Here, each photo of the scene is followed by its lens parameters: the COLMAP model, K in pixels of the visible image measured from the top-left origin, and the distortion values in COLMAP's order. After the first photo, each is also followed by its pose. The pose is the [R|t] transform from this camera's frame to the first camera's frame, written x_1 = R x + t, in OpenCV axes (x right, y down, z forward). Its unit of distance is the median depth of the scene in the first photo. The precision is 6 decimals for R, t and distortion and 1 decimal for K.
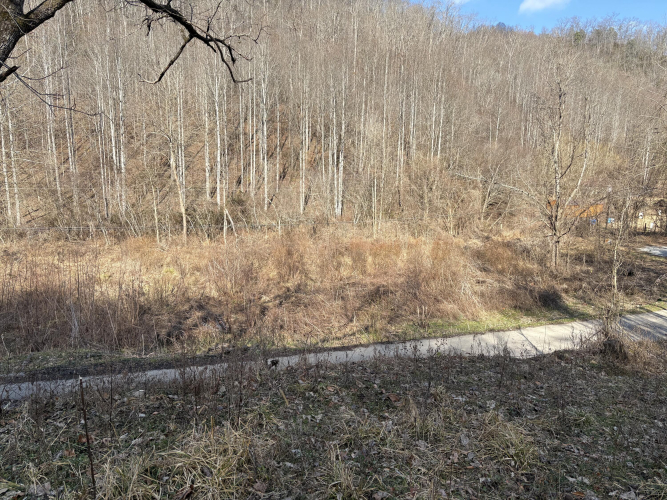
lens RADIAL K [[500.8, 0, 332.0], [0, 500.8, 253.3], [0, 0, 1]] dist [0.040758, -0.039619]
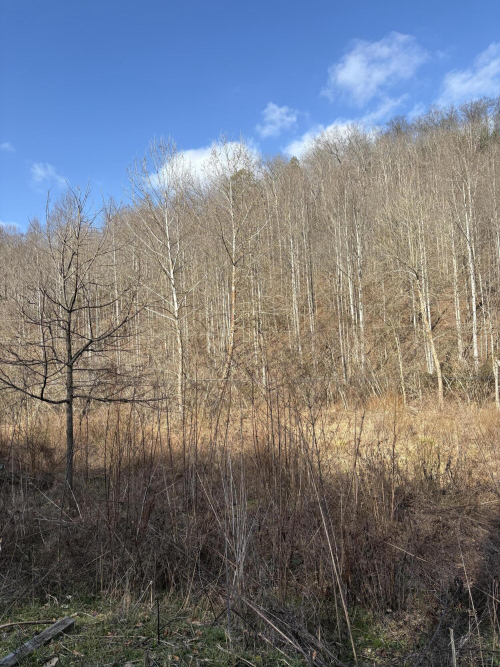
lens RADIAL K [[500.8, 0, 248.7], [0, 500.8, 328.1], [0, 0, 1]] dist [0.040758, -0.039619]
pose [[0.815529, -0.102451, -0.569576, -0.089427], [-0.022210, 0.977939, -0.207705, 0.024447], [0.578290, 0.182039, 0.795262, 0.218567]]
